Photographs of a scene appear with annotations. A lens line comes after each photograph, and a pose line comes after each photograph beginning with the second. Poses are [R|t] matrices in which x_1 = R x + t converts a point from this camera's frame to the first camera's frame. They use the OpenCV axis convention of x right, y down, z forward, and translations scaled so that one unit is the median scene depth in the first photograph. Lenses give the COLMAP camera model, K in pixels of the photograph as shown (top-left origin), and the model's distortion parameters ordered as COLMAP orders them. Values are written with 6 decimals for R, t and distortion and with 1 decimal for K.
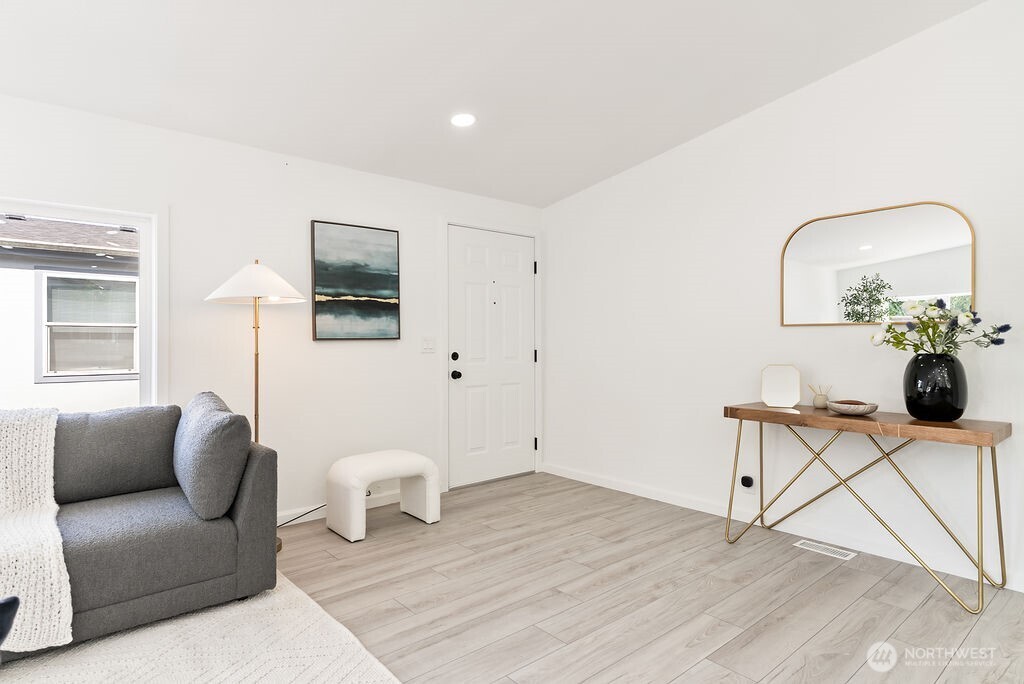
lens RADIAL K [[562.3, 0, 513.4], [0, 562.3, 344.1], [0, 0, 1]] dist [-0.007908, 0.001005]
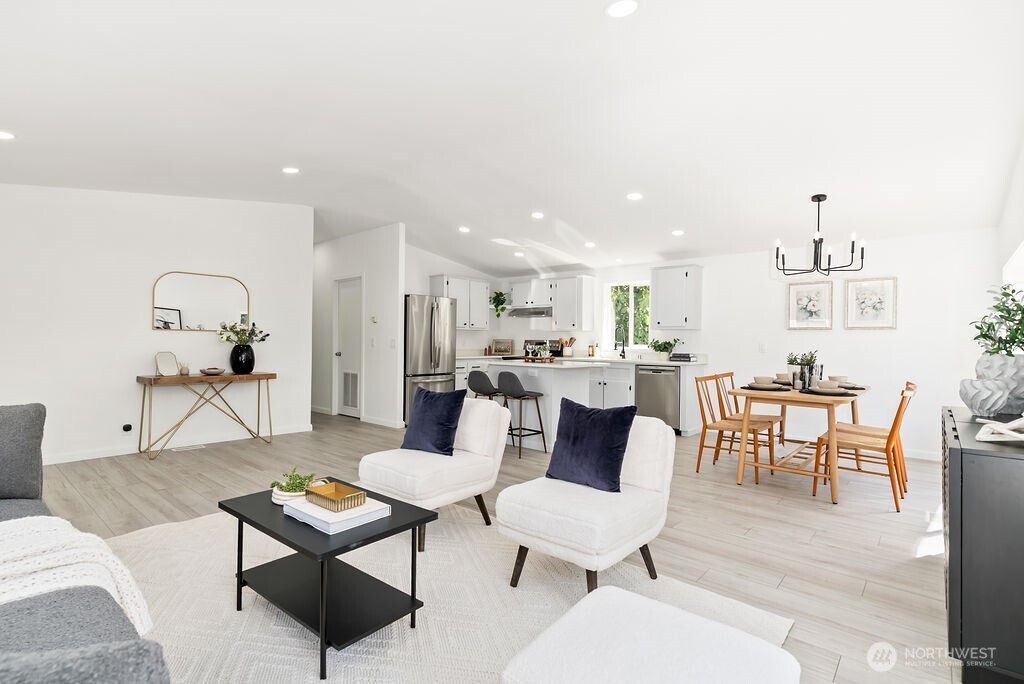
lens RADIAL K [[491.9, 0, 512.1], [0, 491.9, 340.8], [0, 0, 1]] dist [0.004382, -0.001938]
pose [[-0.139980, -0.000593, 0.990154, -1.280326], [-0.006861, 0.999976, -0.000371, -0.006438], [-0.990131, -0.006845, -0.139981, 0.152415]]
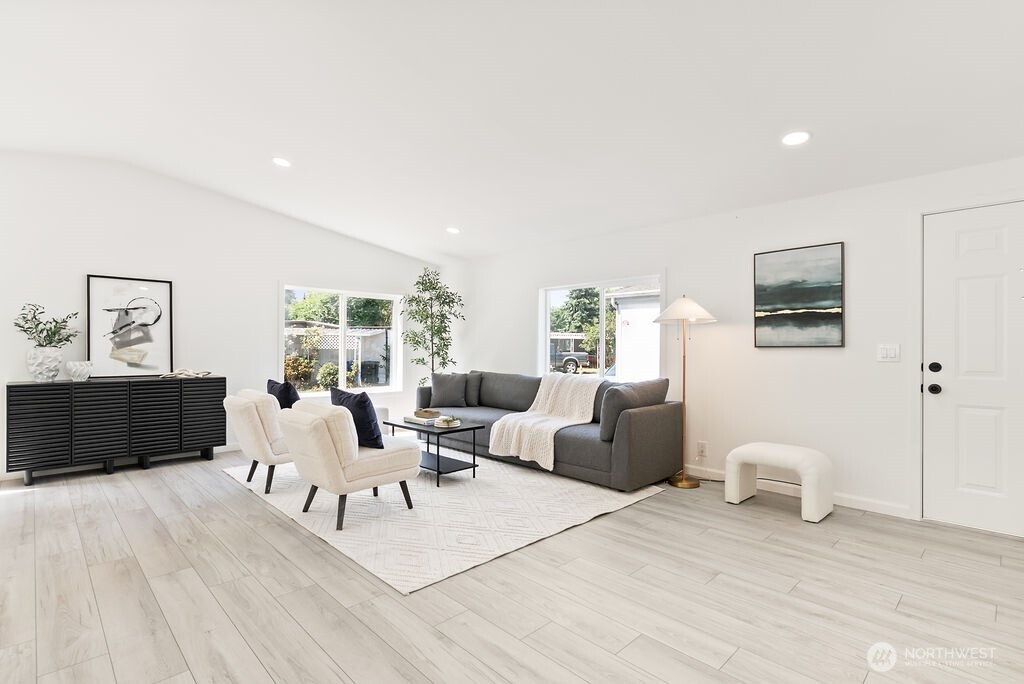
lens RADIAL K [[491.9, 0, 511.9], [0, 491.9, 347.9], [0, 0, 1]] dist [0.004382, -0.001938]
pose [[0.058186, 0.004328, -0.998296, 0.870550], [-0.009947, 0.999943, 0.003755, -0.005597], [0.998256, 0.009711, 0.058226, 0.453789]]
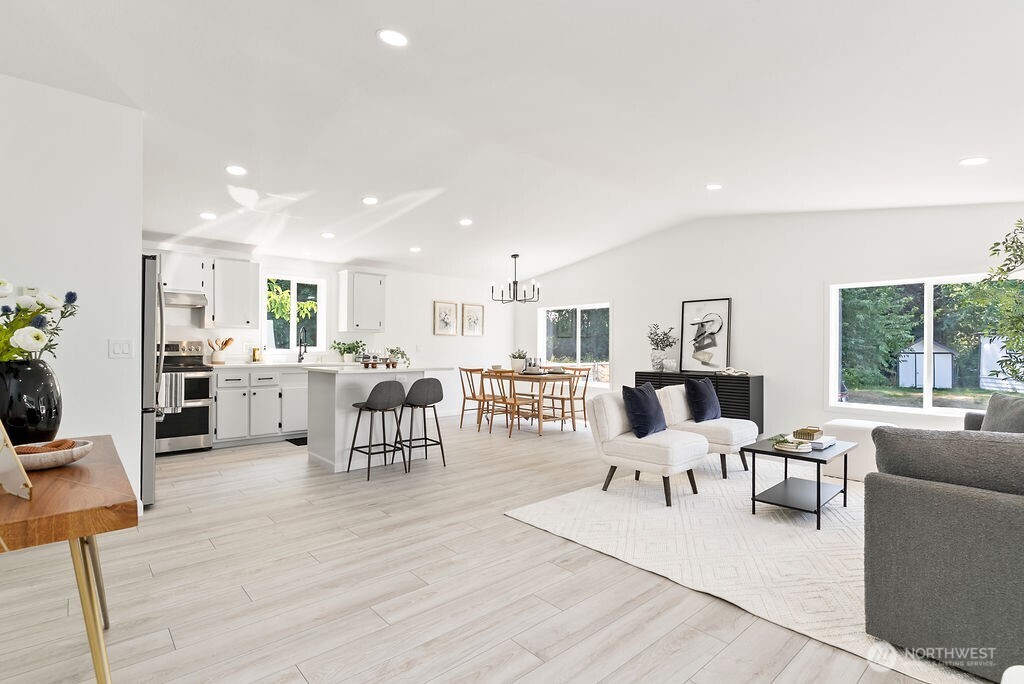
lens RADIAL K [[491.9, 0, 509.2], [0, 491.9, 347.0], [0, 0, 1]] dist [0.004382, -0.001938]
pose [[-0.999955, -0.007145, -0.006255, 0.110068], [-0.007164, 0.999970, 0.002991, -0.005059], [0.006233, 0.003036, -0.999976, 1.447655]]
